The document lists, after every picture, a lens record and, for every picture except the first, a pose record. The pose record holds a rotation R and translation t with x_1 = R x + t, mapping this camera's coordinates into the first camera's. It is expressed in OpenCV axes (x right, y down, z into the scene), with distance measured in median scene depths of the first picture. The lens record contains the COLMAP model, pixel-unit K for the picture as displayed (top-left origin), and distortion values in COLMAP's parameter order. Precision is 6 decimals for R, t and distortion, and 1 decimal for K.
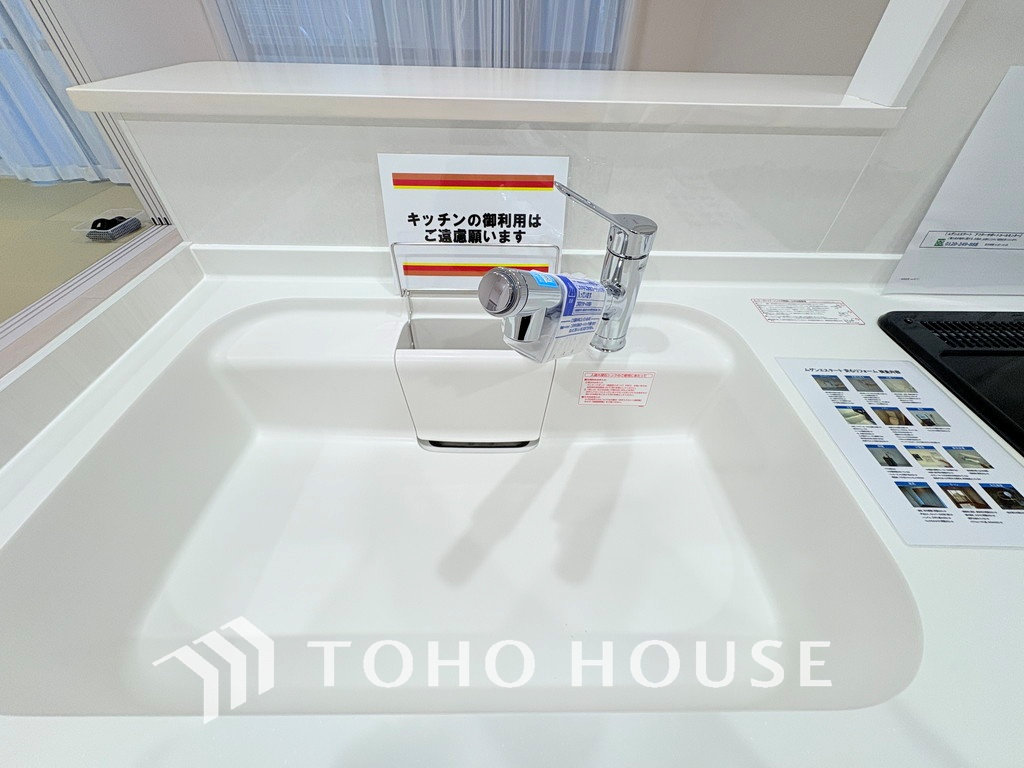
lens RADIAL K [[408.1, 0, 512.0], [0, 408.1, 384.0], [0, 0, 1]] dist [-0.000512, 0.000176]
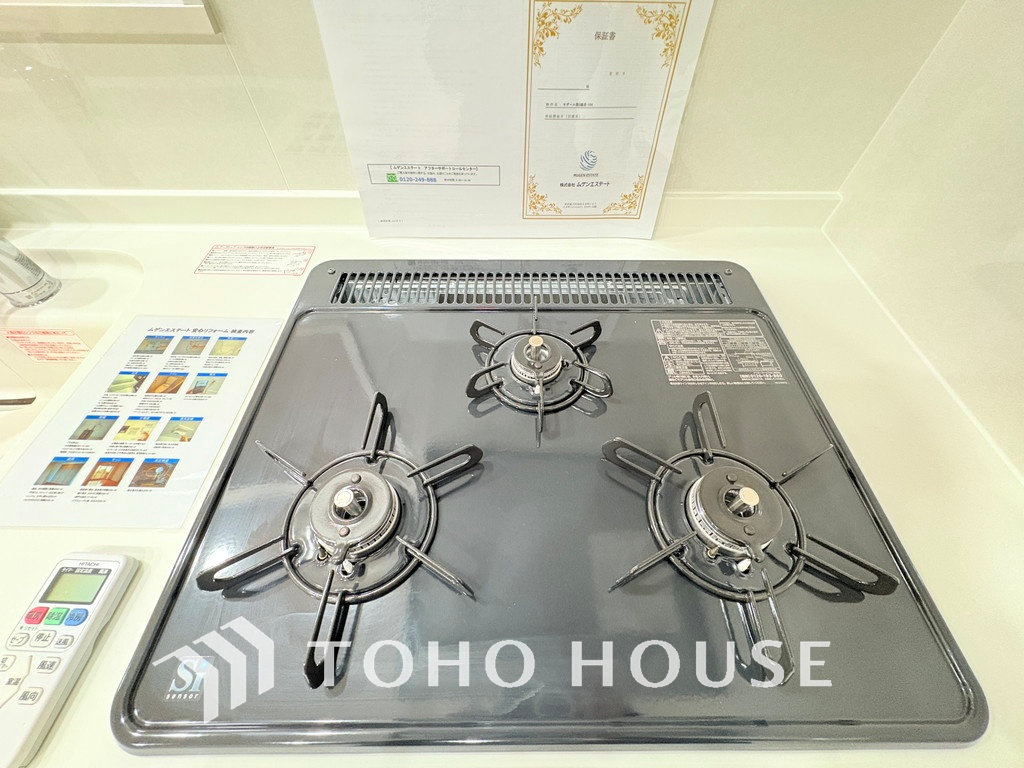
lens RADIAL K [[408.1, 0, 512.0], [0, 408.1, 384.0], [0, 0, 1]] dist [-0.000512, 0.000176]
pose [[0.999853, -0.001716, -0.017085, 1.804589], [0.004390, 0.987472, 0.157735, -0.064228], [0.016600, -0.157787, 0.987334, 0.097165]]
